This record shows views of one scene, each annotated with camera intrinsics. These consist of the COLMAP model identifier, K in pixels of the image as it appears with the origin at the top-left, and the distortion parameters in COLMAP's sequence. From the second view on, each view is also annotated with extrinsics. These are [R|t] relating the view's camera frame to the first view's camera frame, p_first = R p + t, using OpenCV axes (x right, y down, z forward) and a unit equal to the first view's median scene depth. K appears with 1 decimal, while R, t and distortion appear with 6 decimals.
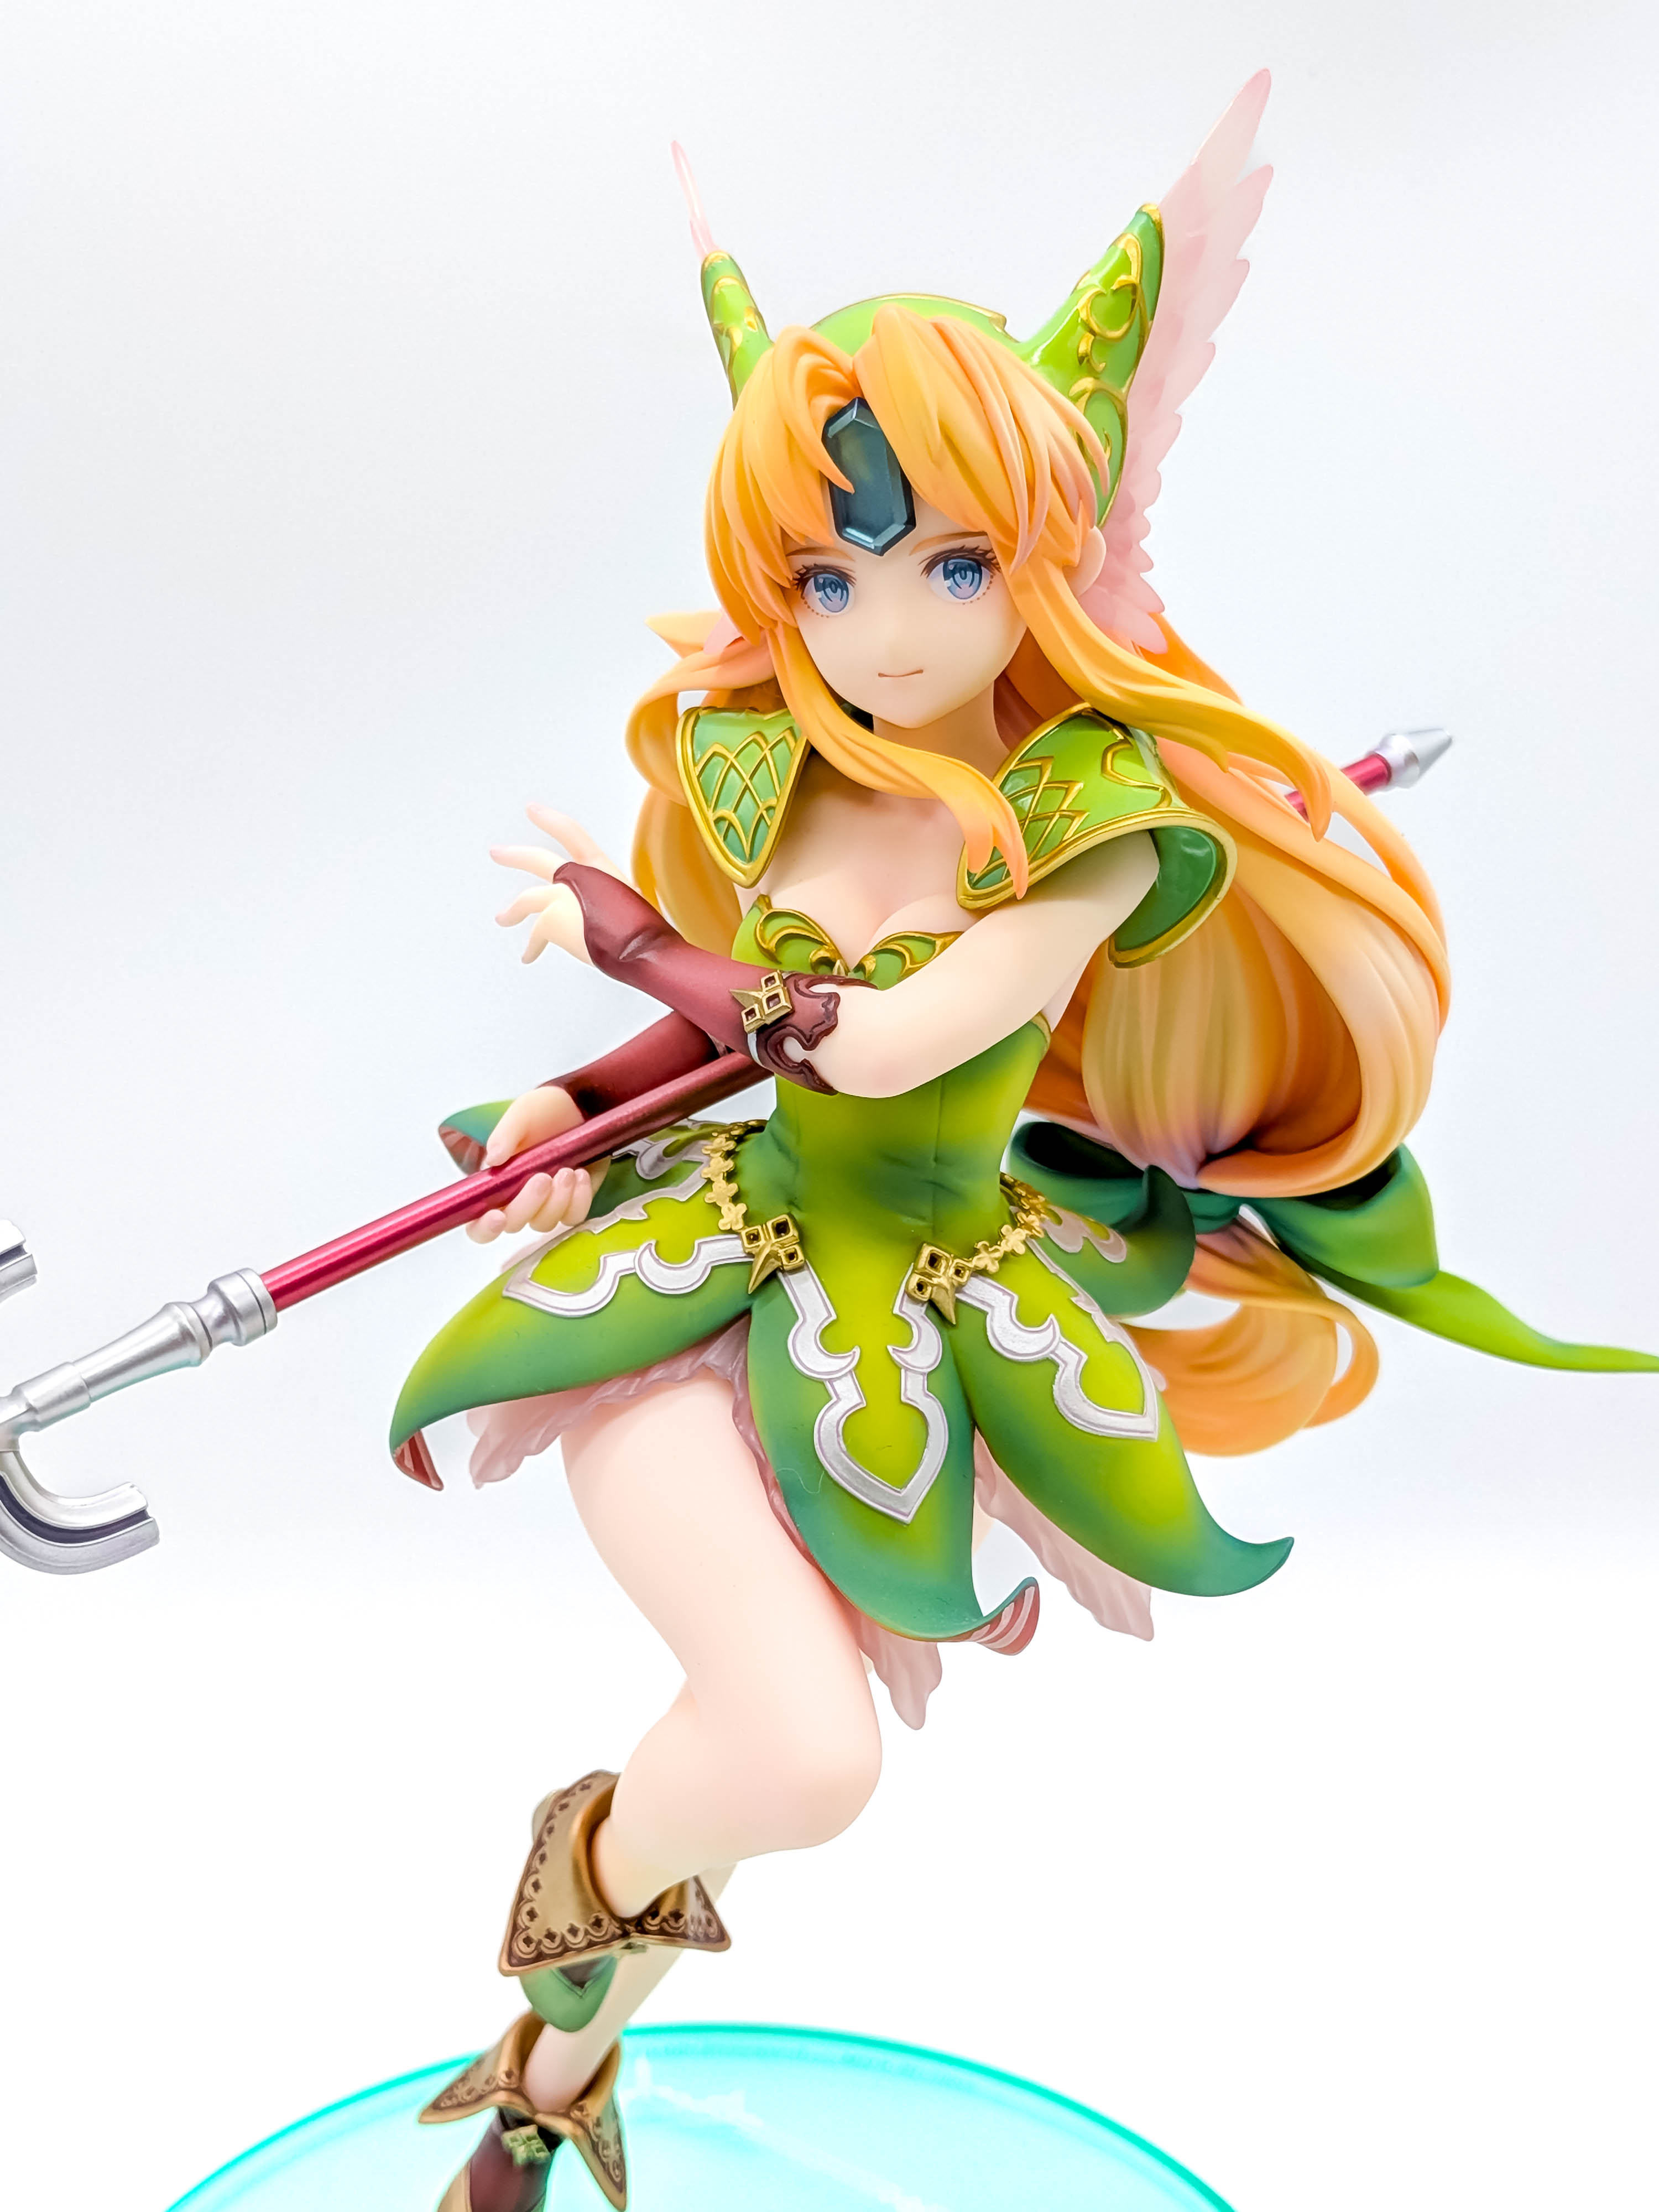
lens RADIAL K [[3131.1, 0, 764.7], [0, 3131.1, 1127.4], [0, 0, 1]] dist [0.092970, -0.027444]
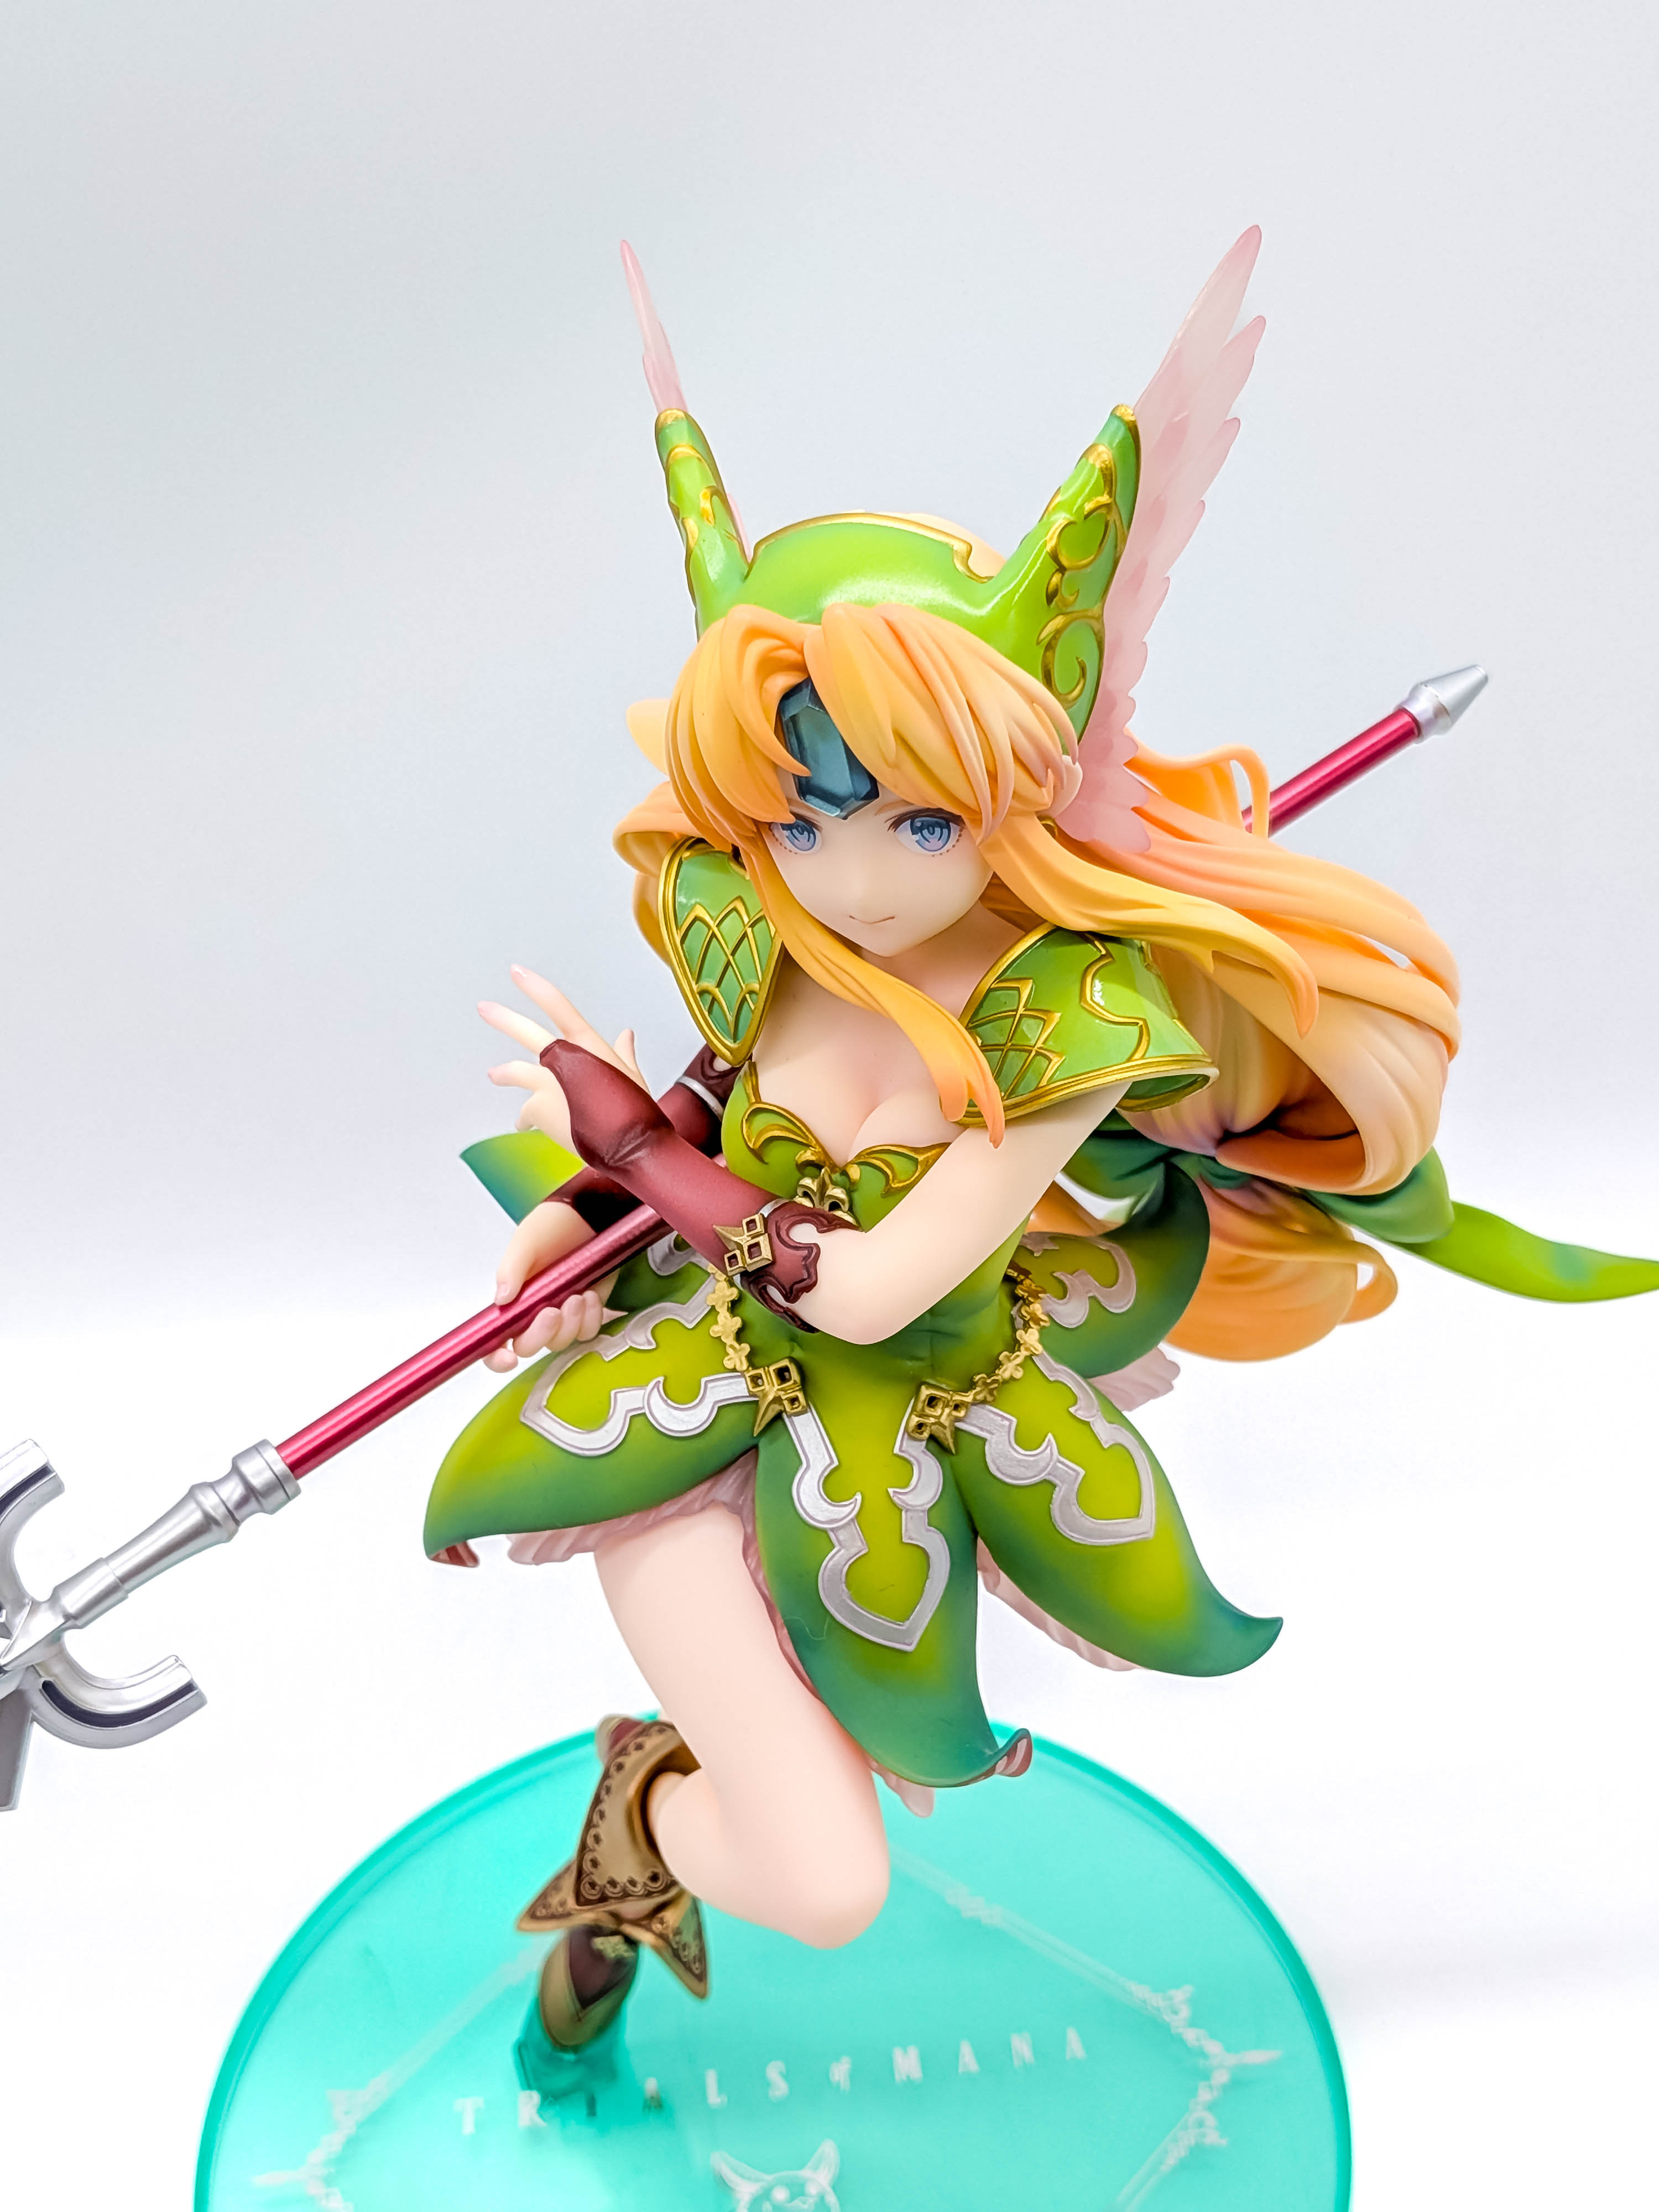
lens RADIAL K [[3136.9, 0, 835.4], [0, 3136.9, 1109.2], [0, 0, 1]] dist [0.092793, 0.037682]
pose [[0.998962, -0.026874, -0.036766, 0.062659], [0.037067, 0.948842, 0.313569, -0.373230], [0.026458, -0.314607, 0.948853, 0.049489]]
